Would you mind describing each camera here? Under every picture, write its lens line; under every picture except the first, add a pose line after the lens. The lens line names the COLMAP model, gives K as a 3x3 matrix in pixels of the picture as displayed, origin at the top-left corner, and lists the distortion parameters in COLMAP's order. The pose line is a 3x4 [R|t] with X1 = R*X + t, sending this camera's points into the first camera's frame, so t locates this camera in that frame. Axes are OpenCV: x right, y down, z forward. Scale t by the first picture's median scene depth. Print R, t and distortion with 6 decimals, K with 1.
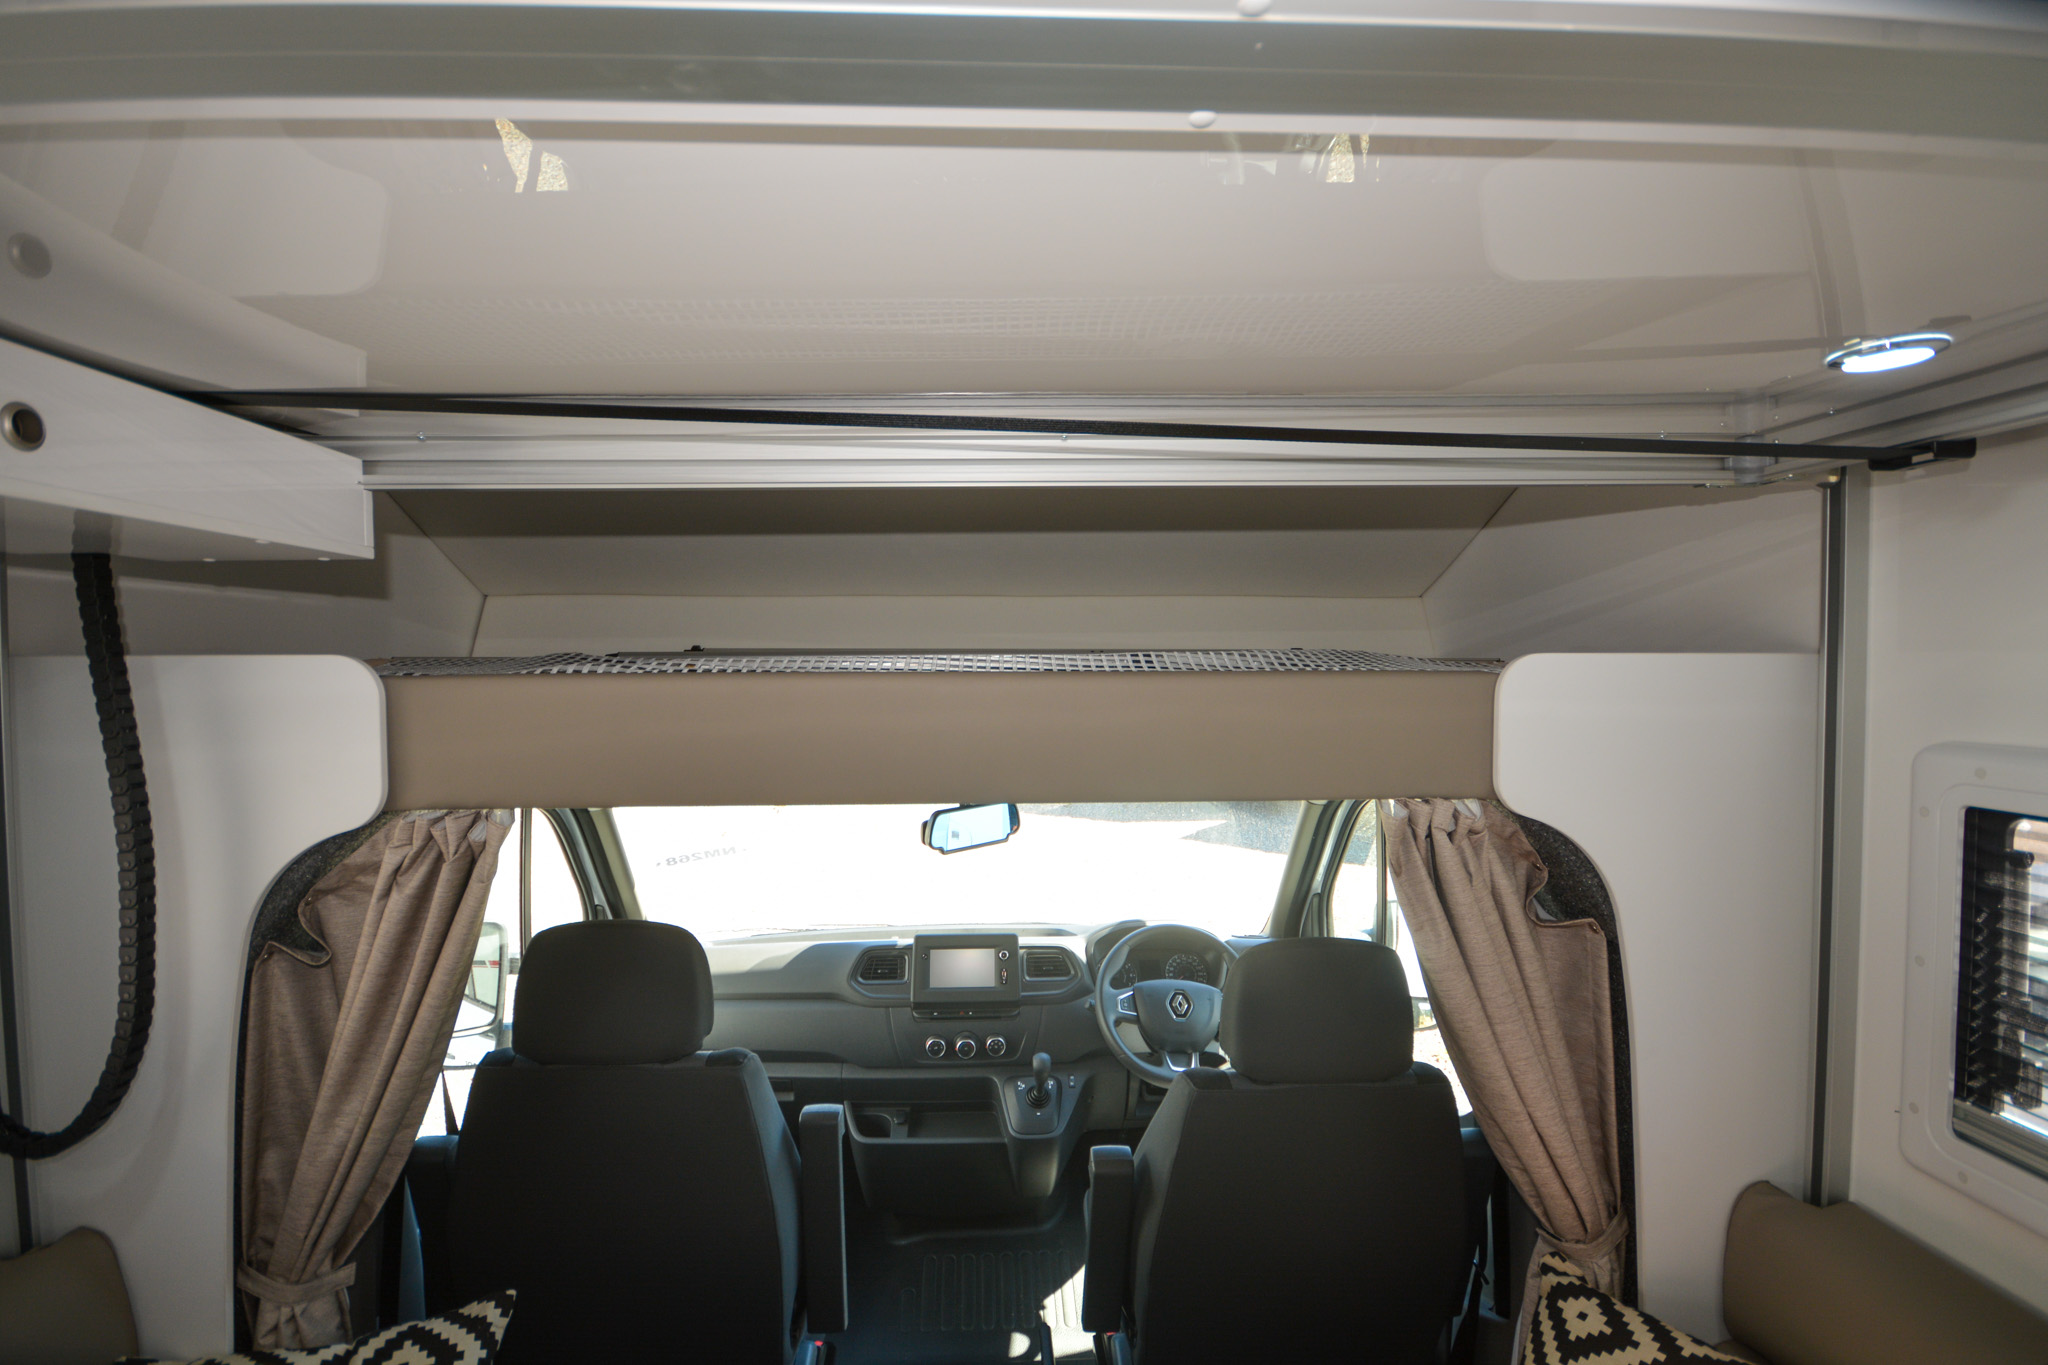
lens RADIAL K [[911.5, 0, 1024.0], [0, 911.5, 682.5], [0, 0, 1]] dist [-0.011531, -0.000312]
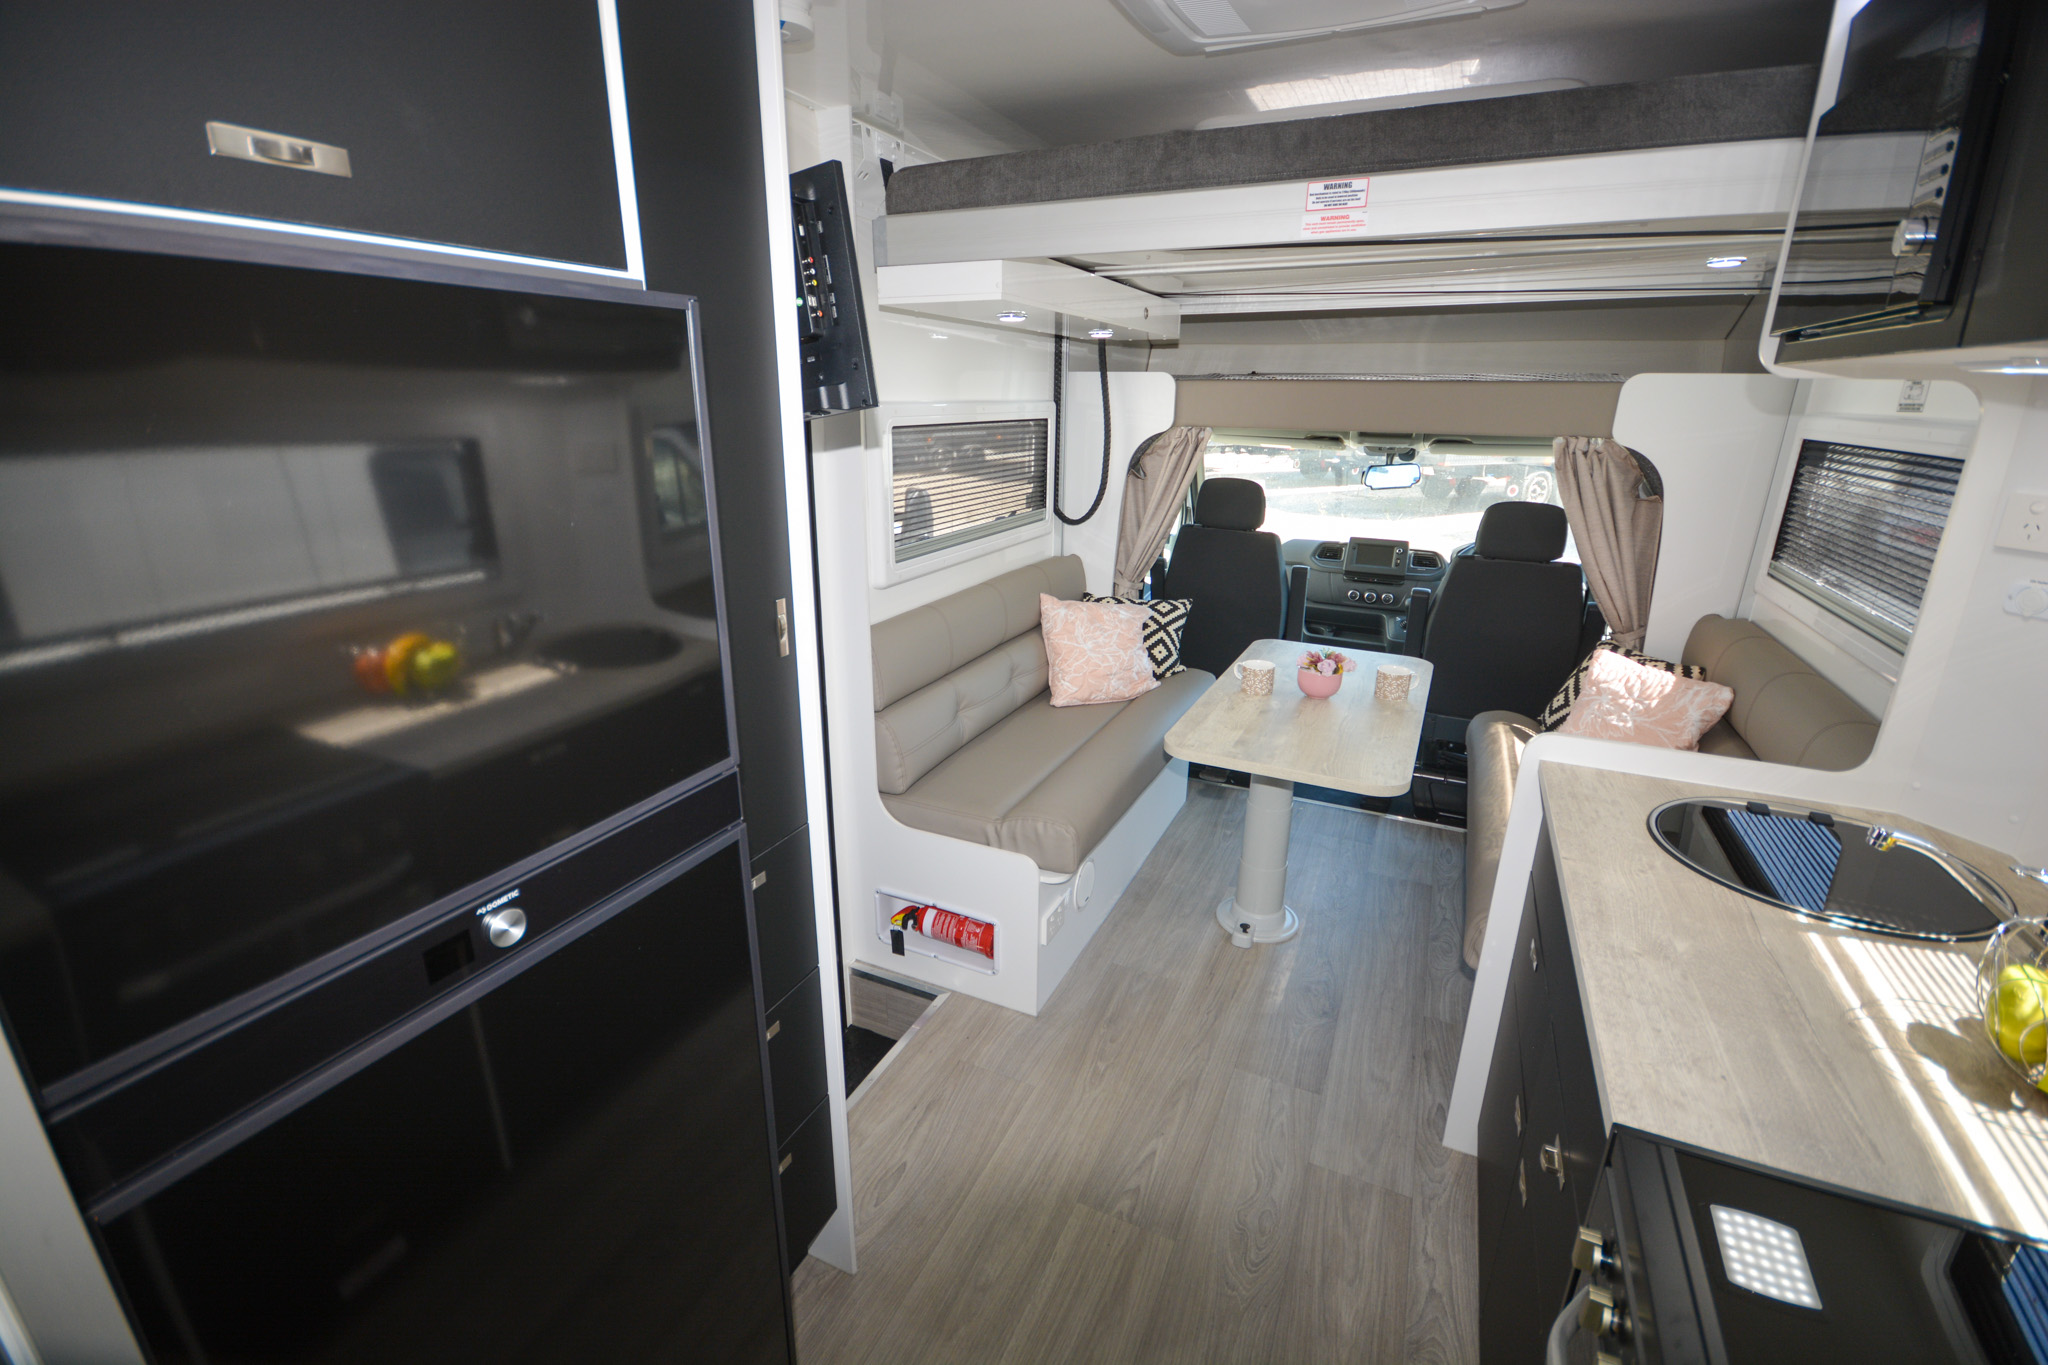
lens RADIAL K [[898.4, 0, 1020.7], [0, 898.4, 684.6], [0, 0, 1]] dist [-0.000485, -0.000074]
pose [[0.879375, 0.159256, -0.448706, 0.312352], [-0.025226, 0.956663, 0.290103, 0.100309], [0.475461, -0.243791, 0.845283, -1.844308]]
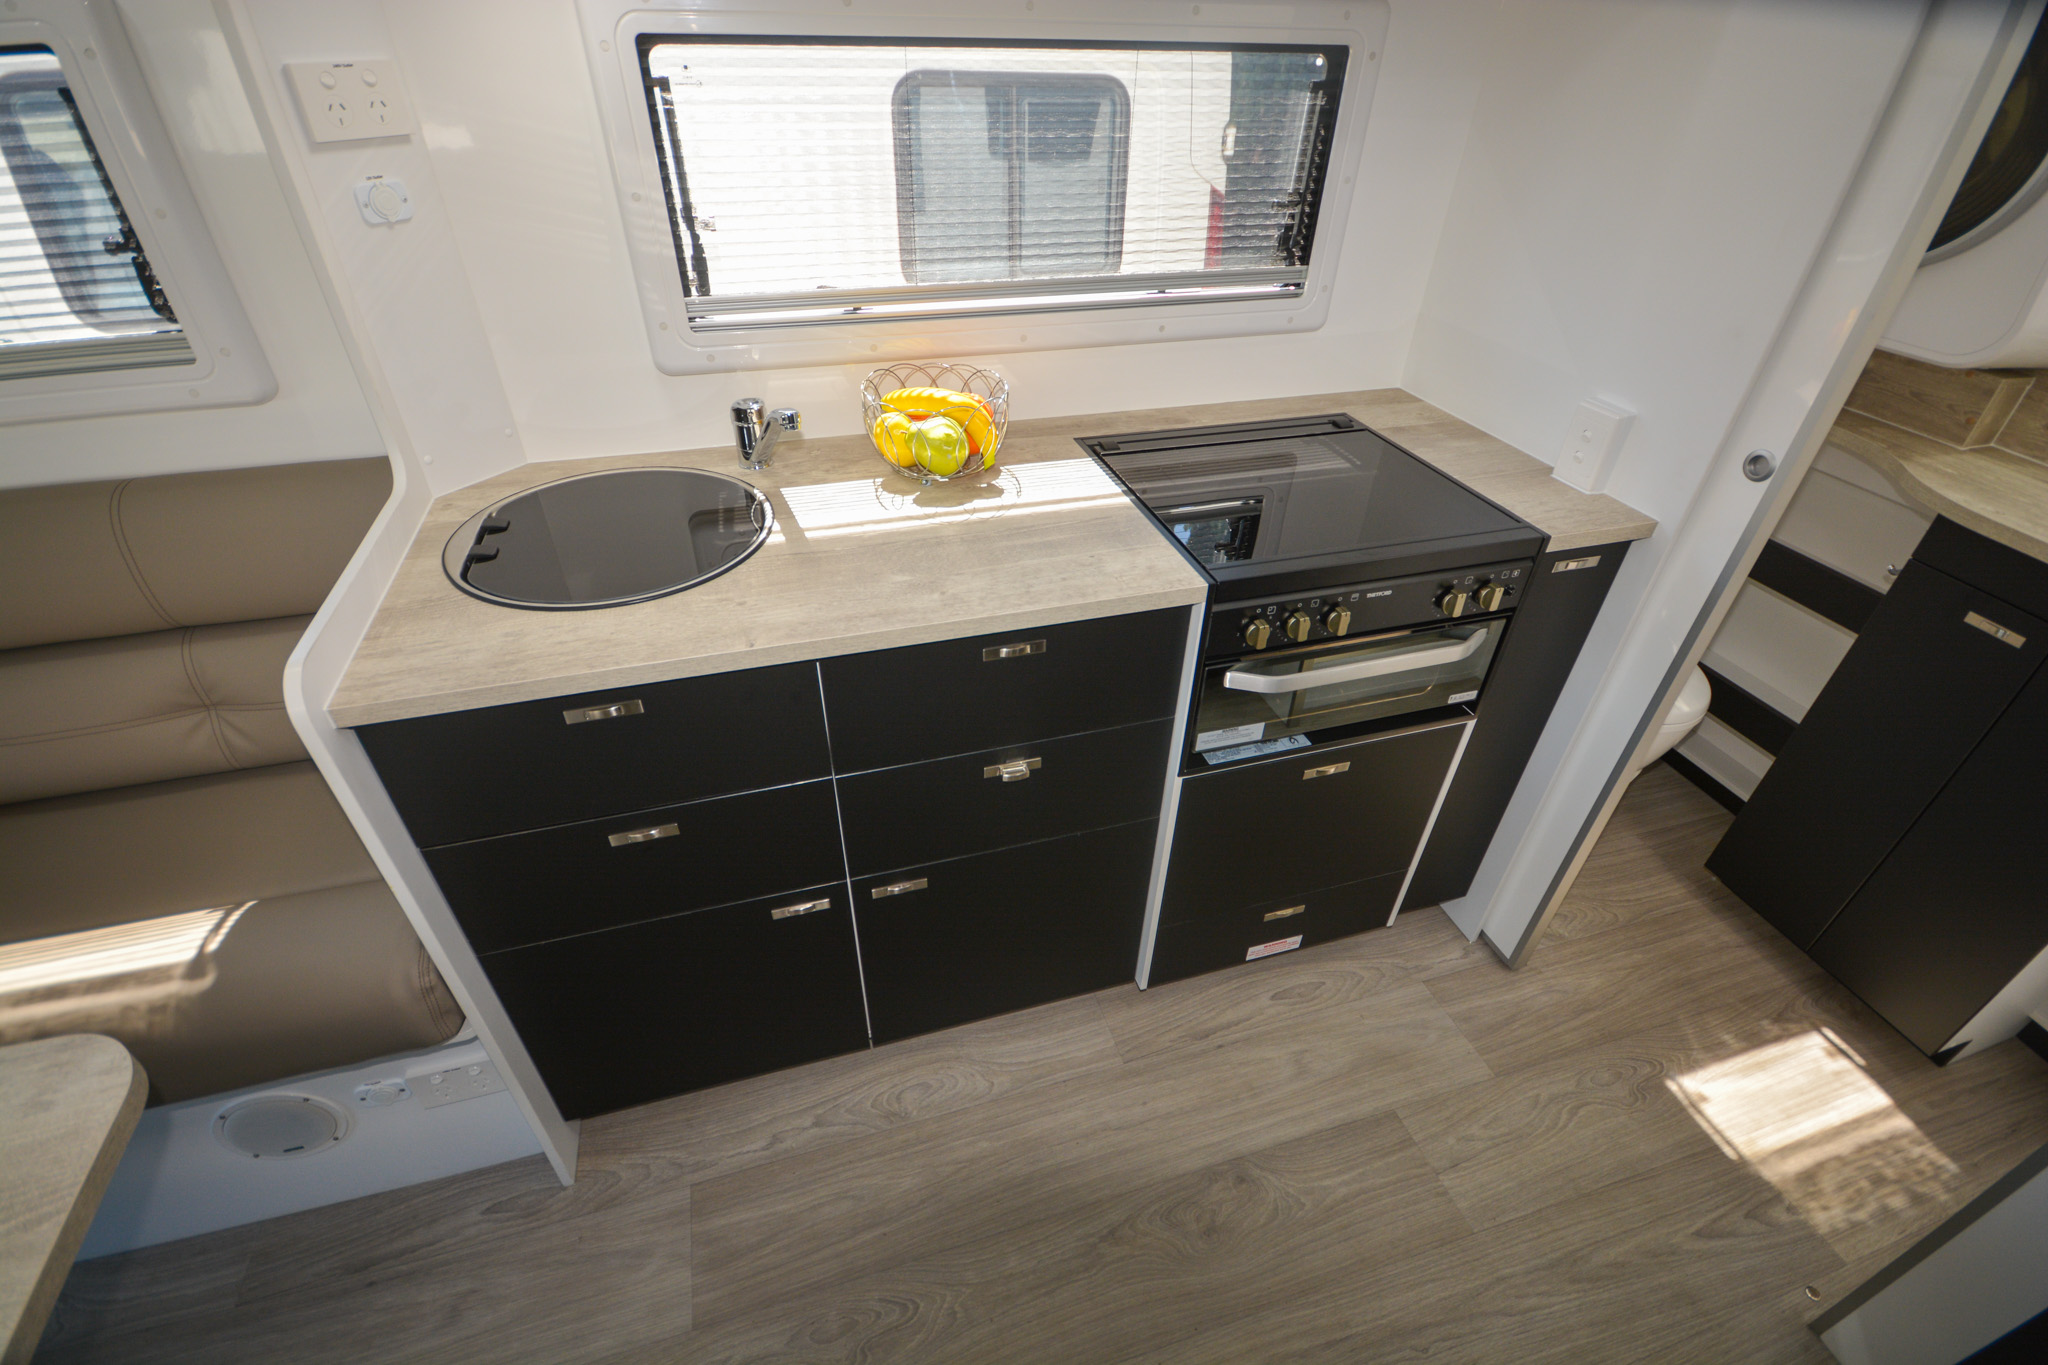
lens RADIAL K [[885.9, 0, 1010.1], [0, 885.9, 678.3], [0, 0, 1]] dist [0.018193, -0.013921]
pose [[-0.228053, -0.571936, 0.787960, -0.300732], [0.009935, 0.807877, 0.589268, 0.143469], [-0.973598, 0.142212, -0.178556, -0.709737]]
